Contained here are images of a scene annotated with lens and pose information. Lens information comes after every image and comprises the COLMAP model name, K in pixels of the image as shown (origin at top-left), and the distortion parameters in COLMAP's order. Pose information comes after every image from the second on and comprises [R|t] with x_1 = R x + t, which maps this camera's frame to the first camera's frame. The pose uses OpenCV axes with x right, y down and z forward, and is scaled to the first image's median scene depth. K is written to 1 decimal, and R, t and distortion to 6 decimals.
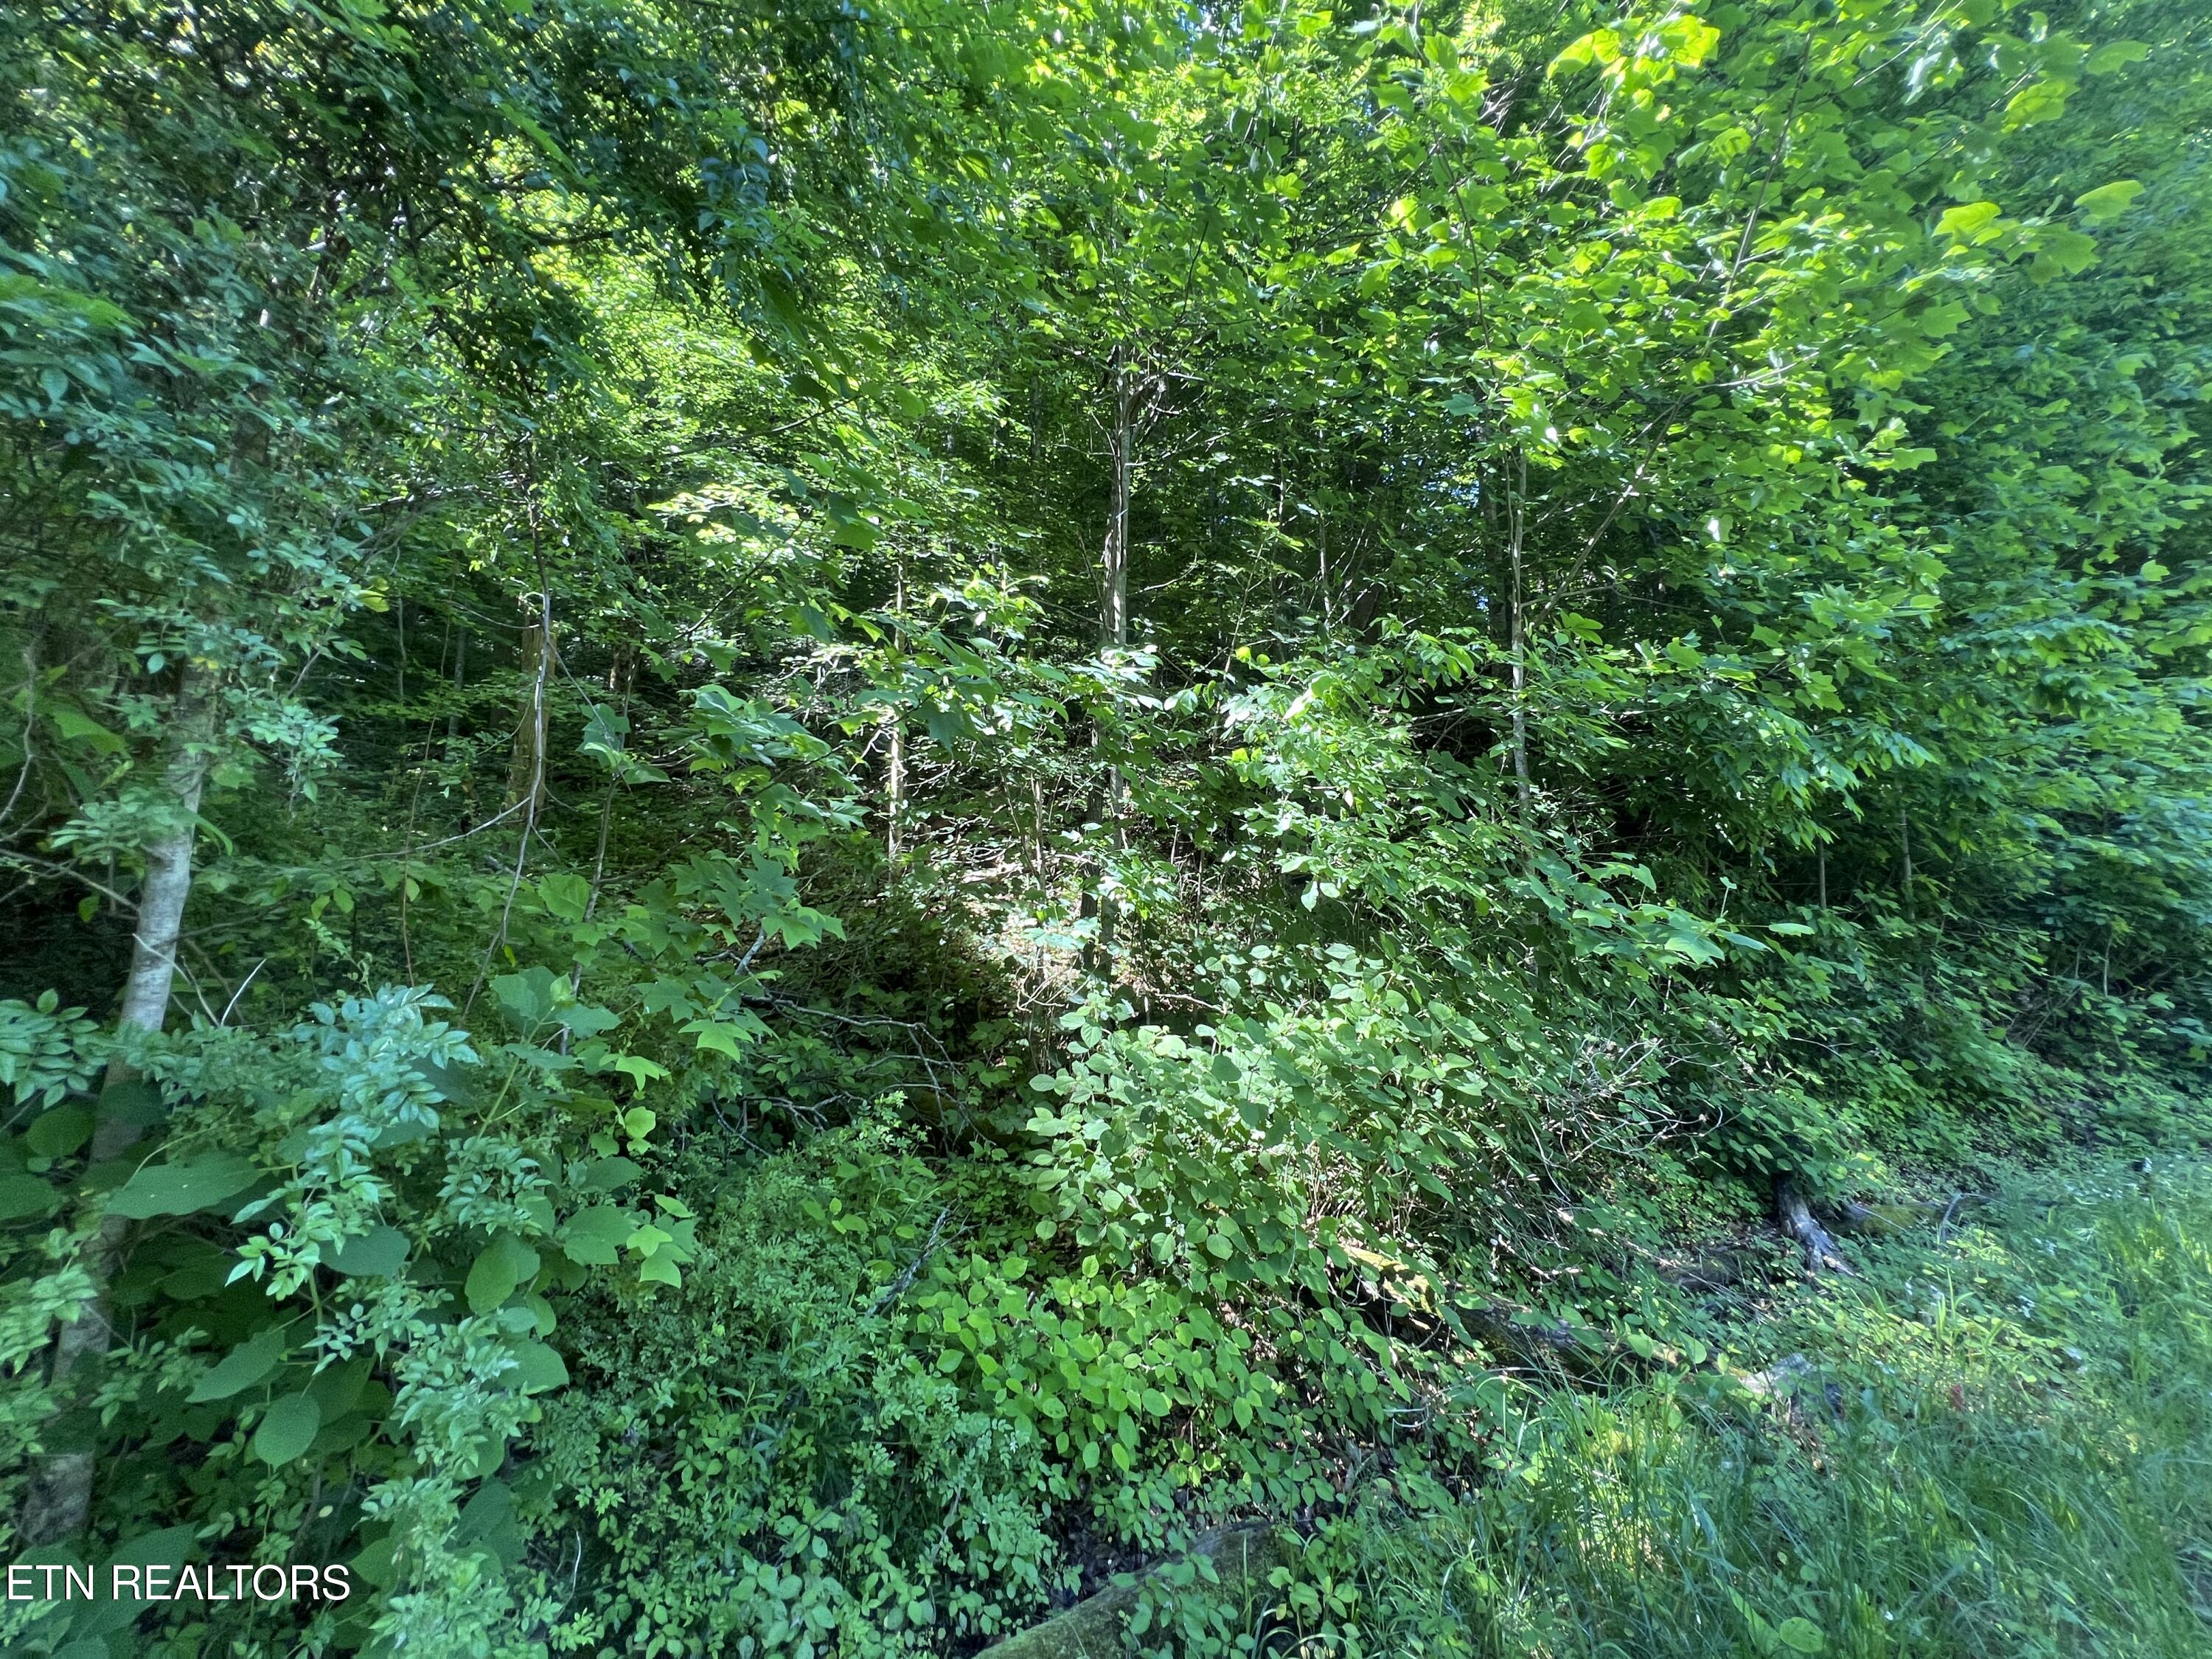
lens RADIAL K [[888.1, 0, 1106.0], [0, 888.1, 832.5], [0, 0, 1]] dist [0.000539, 0.000341]
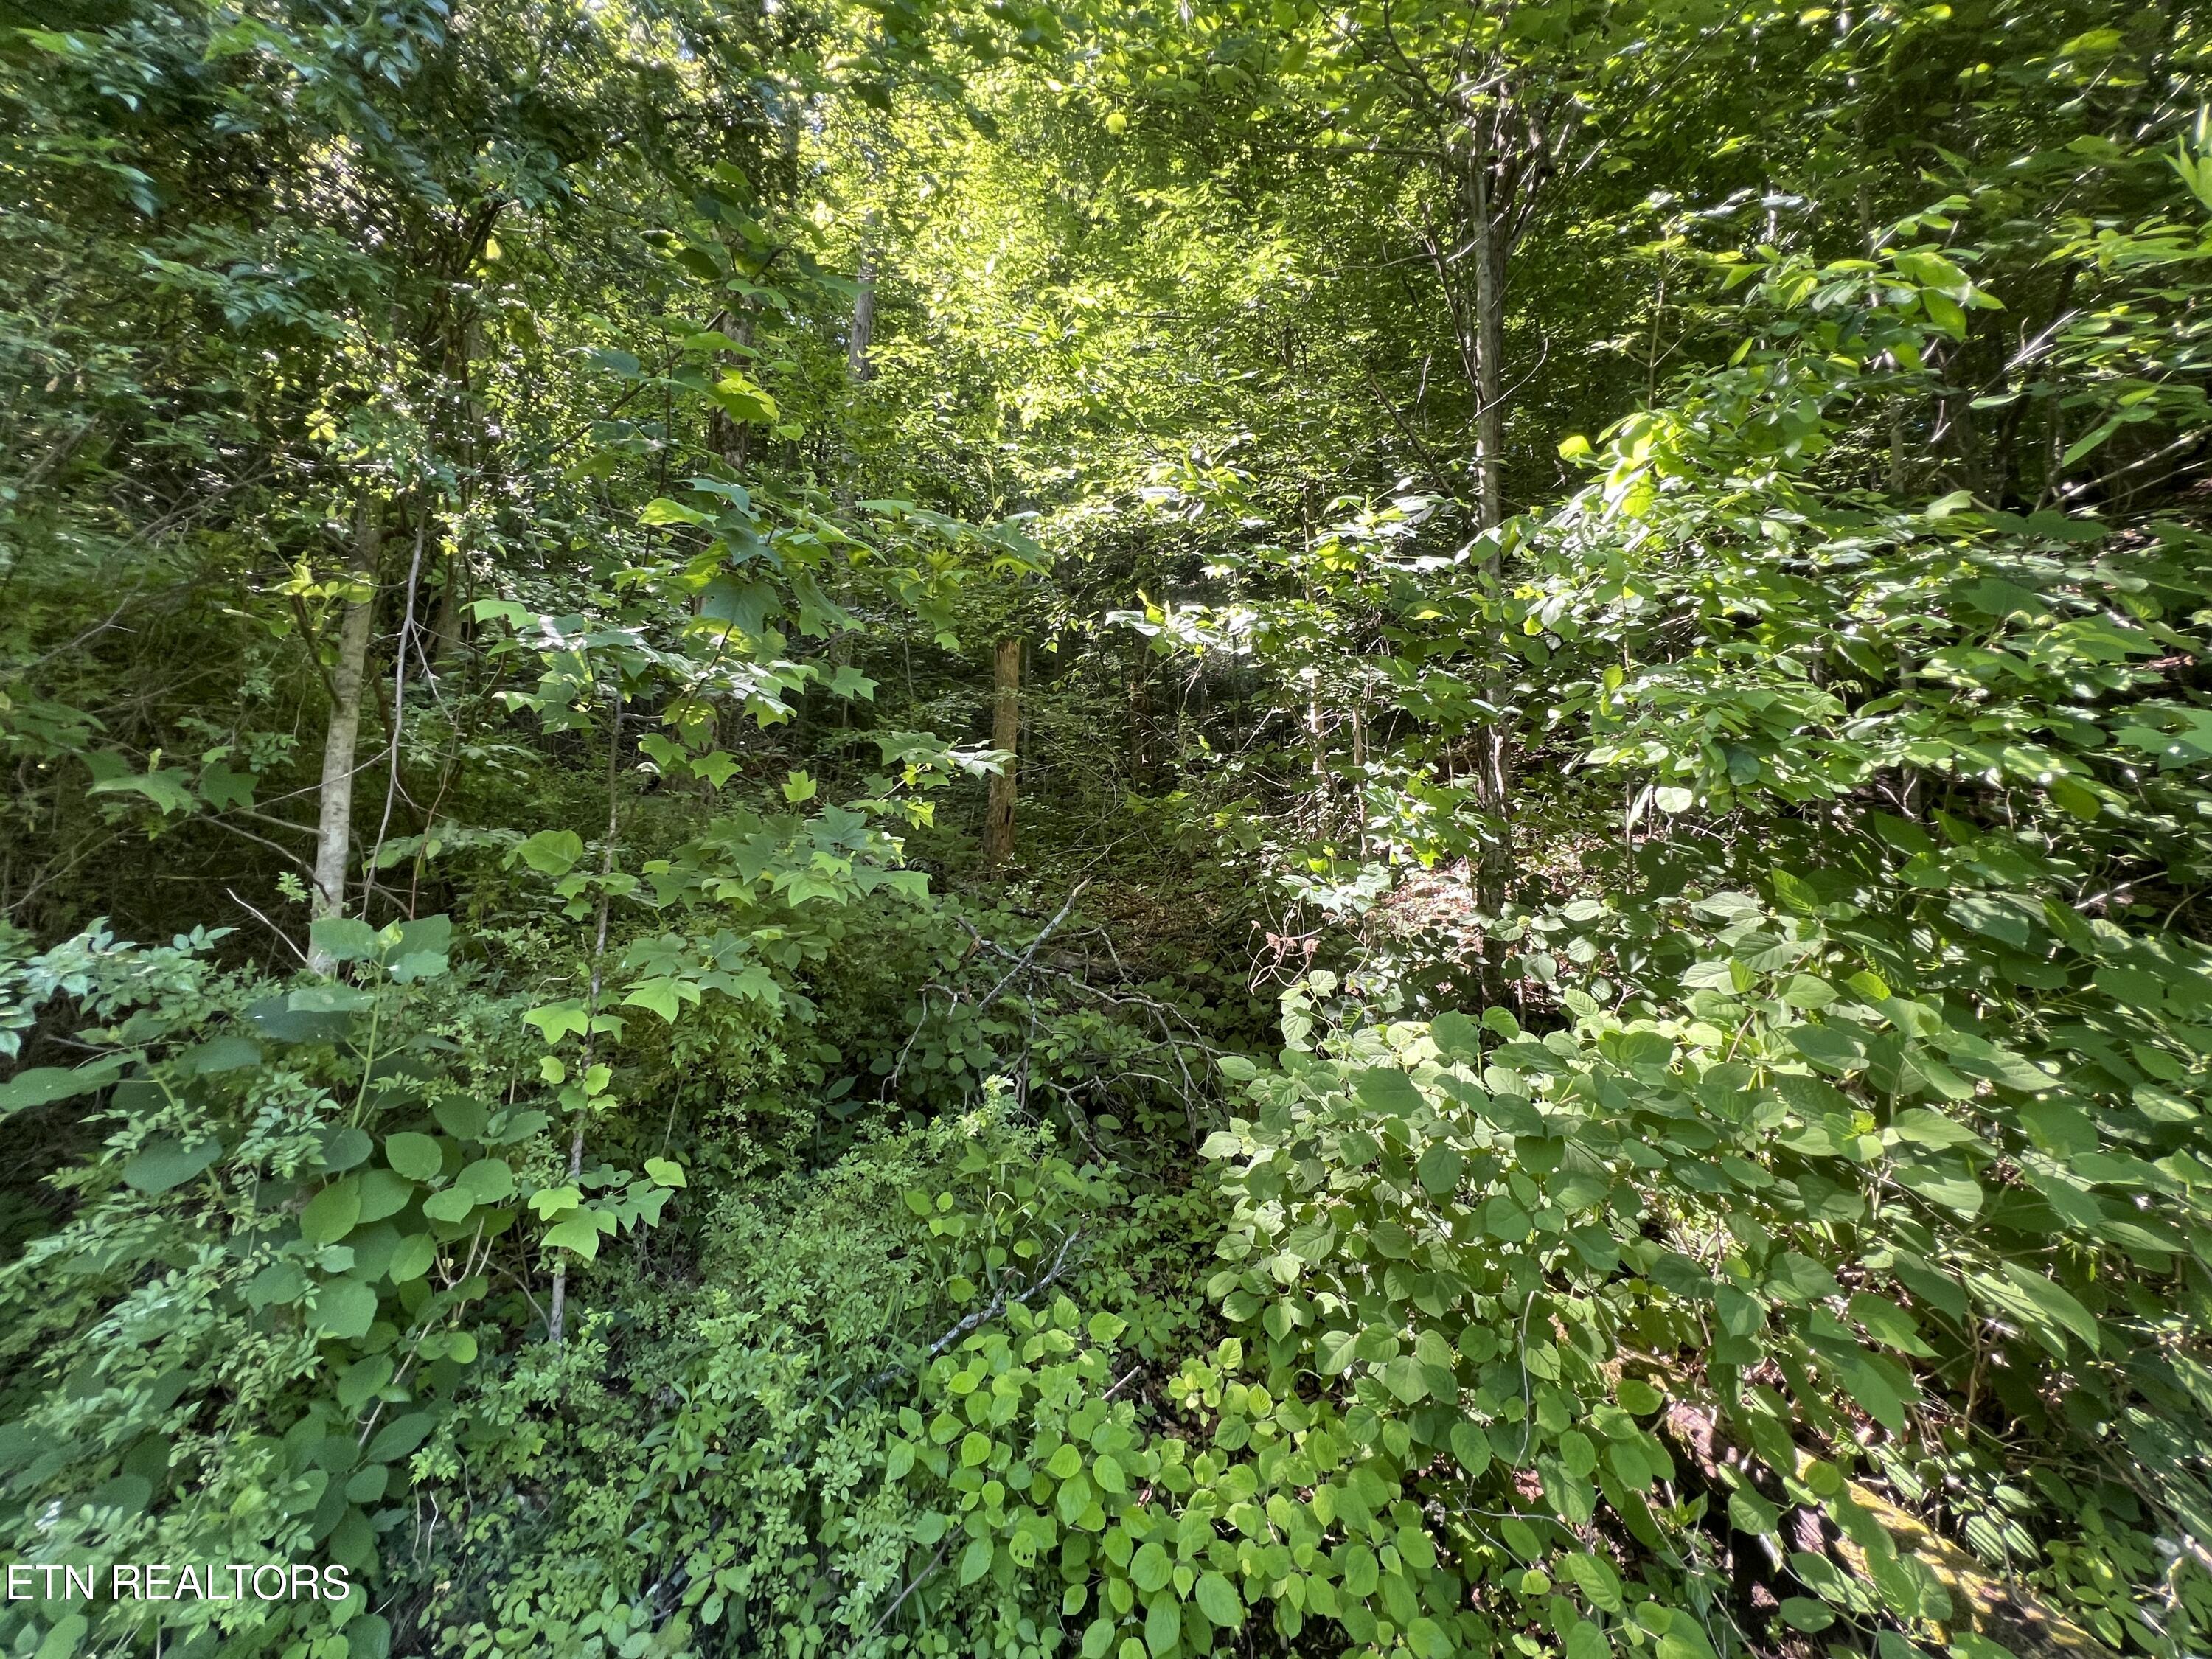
lens RADIAL K [[888.1, 0, 1106.0], [0, 888.1, 832.5], [0, 0, 1]] dist [0.000539, 0.000341]
pose [[0.799098, -0.072151, -0.596855, 0.181850], [0.079874, 0.996713, -0.013548, 0.041653], [0.595871, -0.036847, 0.802234, 0.204828]]
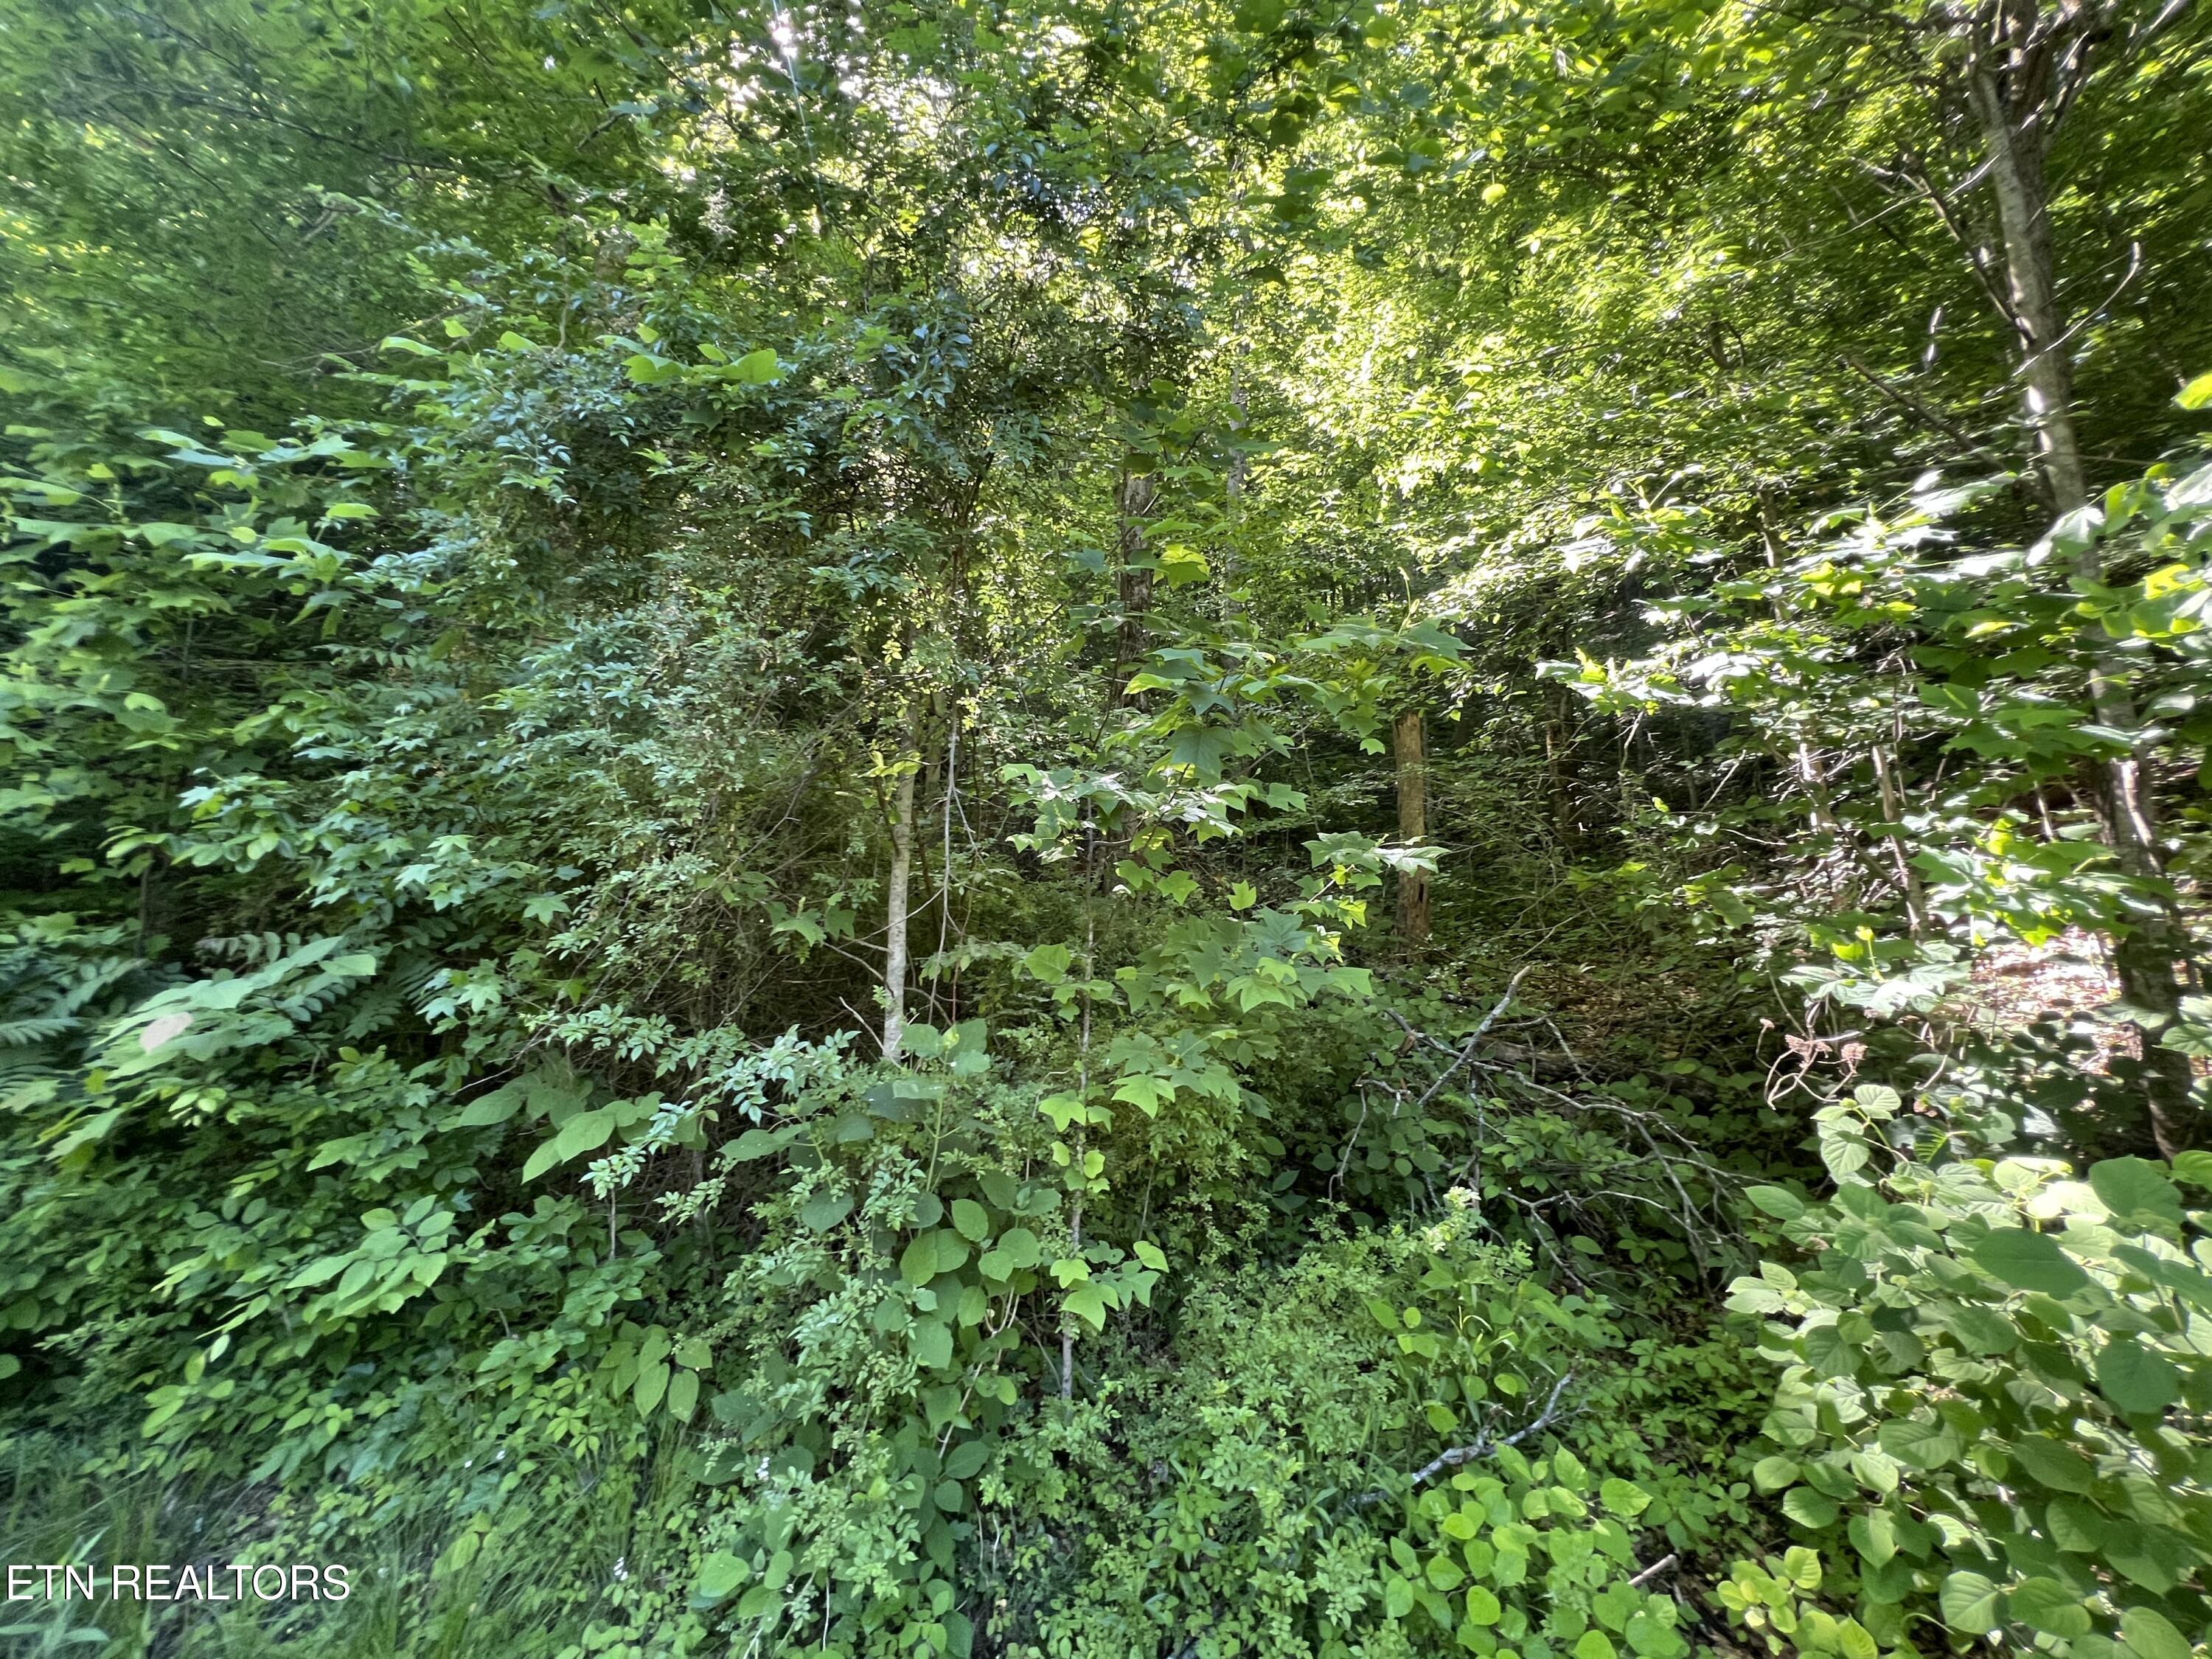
lens RADIAL K [[888.8, 0, 1103.6], [0, 888.8, 832.1], [0, 0, 1]] dist [-0.000863, 0.000436]
pose [[0.462889, -0.178218, -0.868316, 0.182977], [0.112364, 0.983475, -0.141954, 0.028017], [0.879266, -0.031858, 0.475265, 0.180837]]
